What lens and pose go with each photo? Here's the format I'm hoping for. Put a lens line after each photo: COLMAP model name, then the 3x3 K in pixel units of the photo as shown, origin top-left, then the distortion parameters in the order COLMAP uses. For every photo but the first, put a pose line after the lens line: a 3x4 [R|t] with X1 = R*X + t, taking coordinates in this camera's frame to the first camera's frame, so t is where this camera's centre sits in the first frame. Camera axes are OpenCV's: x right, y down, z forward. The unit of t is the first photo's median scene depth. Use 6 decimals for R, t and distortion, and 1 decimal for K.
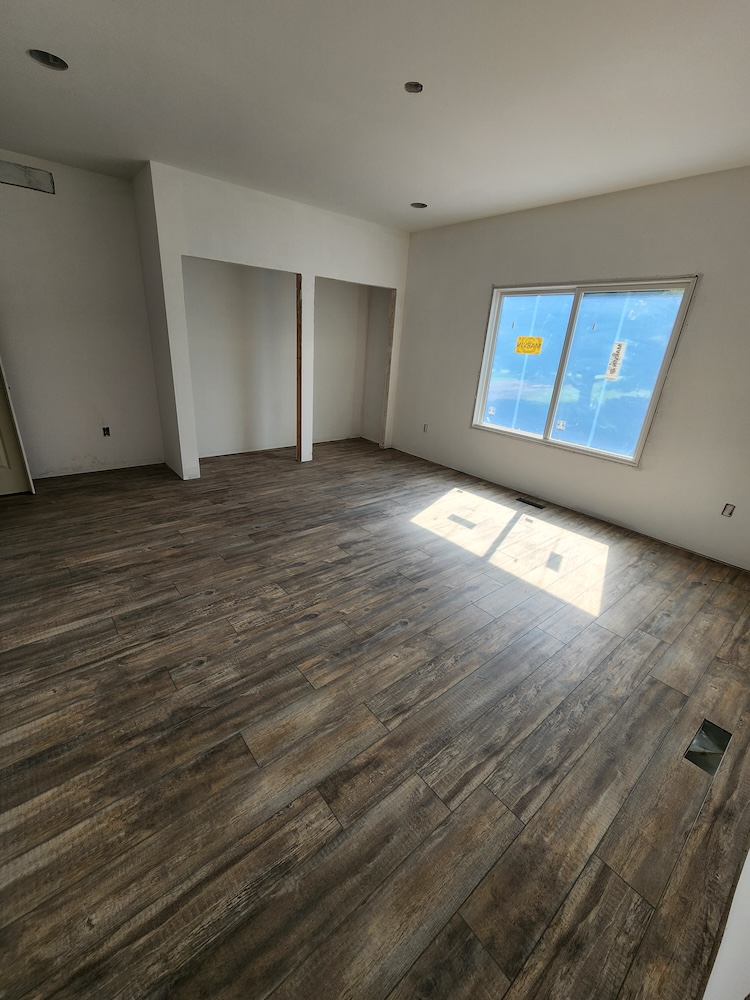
lens RADIAL K [[406.5, 0, 354.1], [0, 406.5, 502.0], [0, 0, 1]] dist [-0.001301, 0.000241]
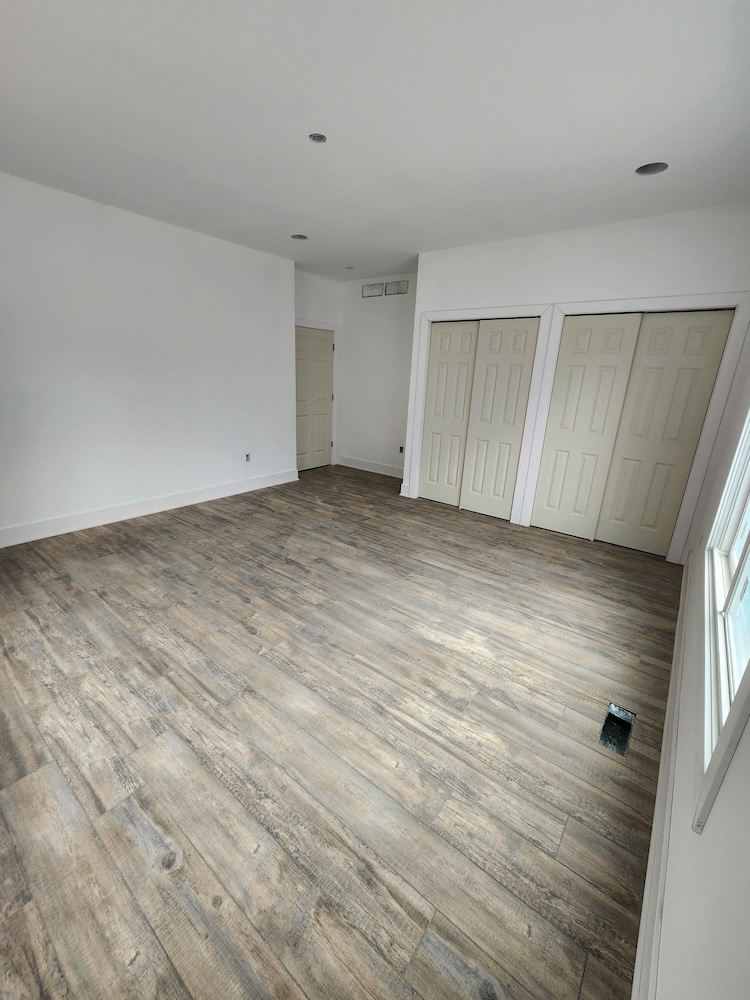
lens RADIAL K [[406.5, 0, 373.9], [0, 406.5, 501.0], [0, 0, 1]] dist [-0.001301, 0.000241]
pose [[0.236410, 0.245660, -0.940086, 0.951104], [-0.390554, 0.909939, 0.139567, -0.231085], [0.889707, 0.334159, 0.311062, 0.738451]]
